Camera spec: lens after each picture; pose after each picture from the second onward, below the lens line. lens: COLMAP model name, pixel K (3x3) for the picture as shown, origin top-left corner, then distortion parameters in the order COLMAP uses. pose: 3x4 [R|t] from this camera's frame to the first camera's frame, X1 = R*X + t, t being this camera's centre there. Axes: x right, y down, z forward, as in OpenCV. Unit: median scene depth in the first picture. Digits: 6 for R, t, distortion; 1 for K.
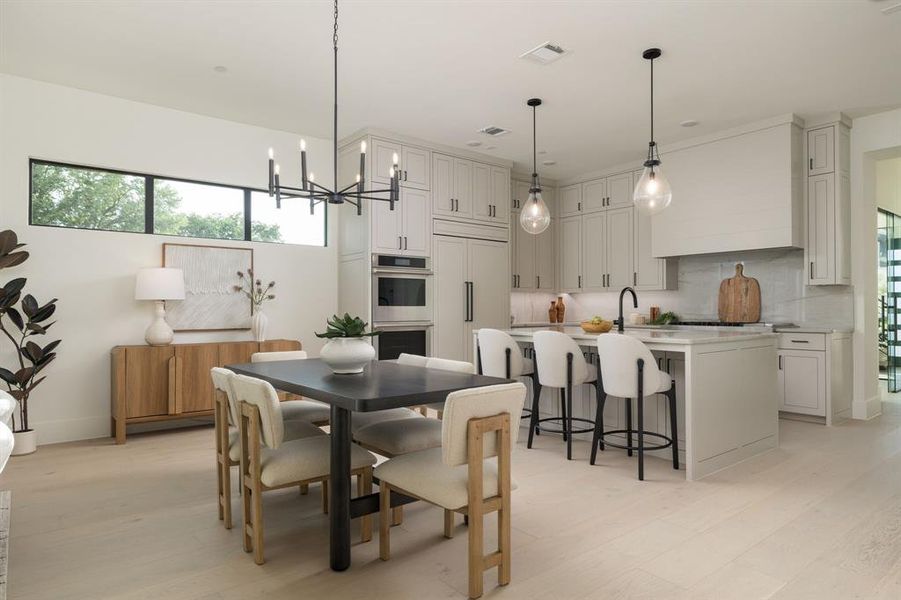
lens RADIAL K [[519.7, 0, 452.8], [0, 519.7, 304.6], [0, 0, 1]] dist [-0.005650, -0.000063]
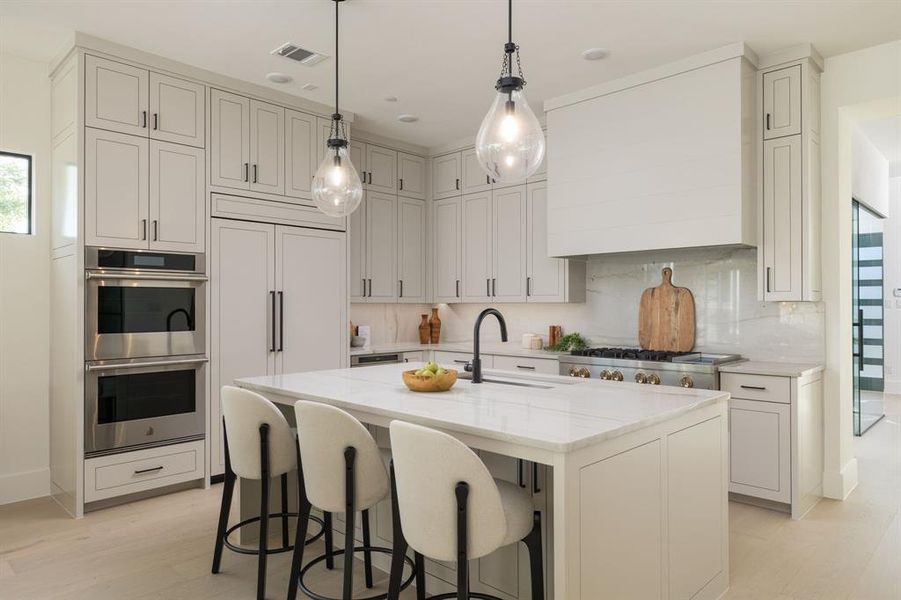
lens RADIAL K [[562.0, 0, 440.0], [0, 562.0, 304.2], [0, 0, 1]] dist [-0.000210, -0.001133]
pose [[0.993057, 0.000424, 0.117632, 0.169442], [-0.001009, 0.999987, 0.004918, -0.034566], [-0.117629, -0.005002, 0.993045, 0.301217]]
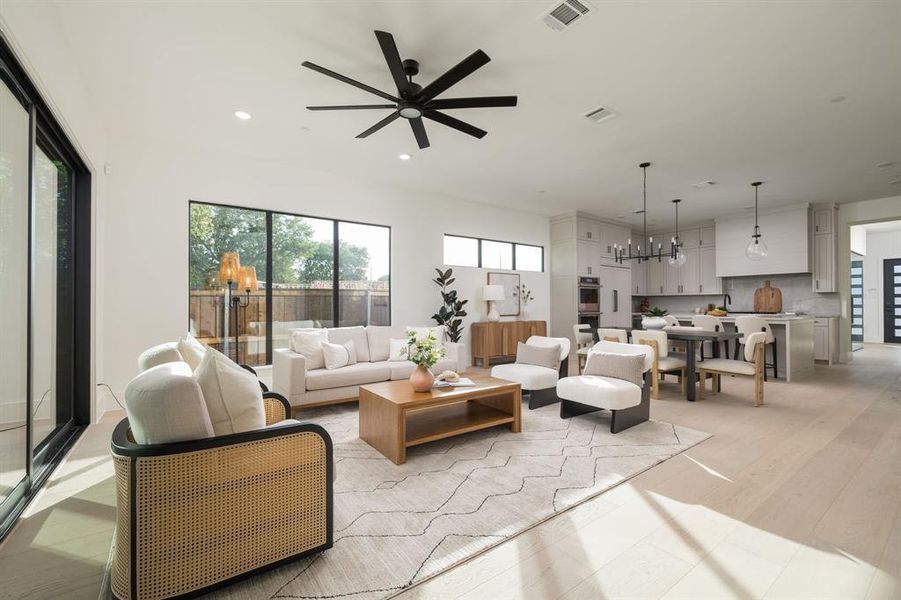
lens RADIAL K [[380.1, 0, 450.0], [0, 380.1, 303.5], [0, 0, 1]] dist [0.002627, 0.000088]
pose [[0.999344, 0.000742, -0.036200, -0.565795], [-0.000533, 0.999983, 0.005791, -0.004598], [0.036204, -0.005768, 0.999328, -0.421312]]
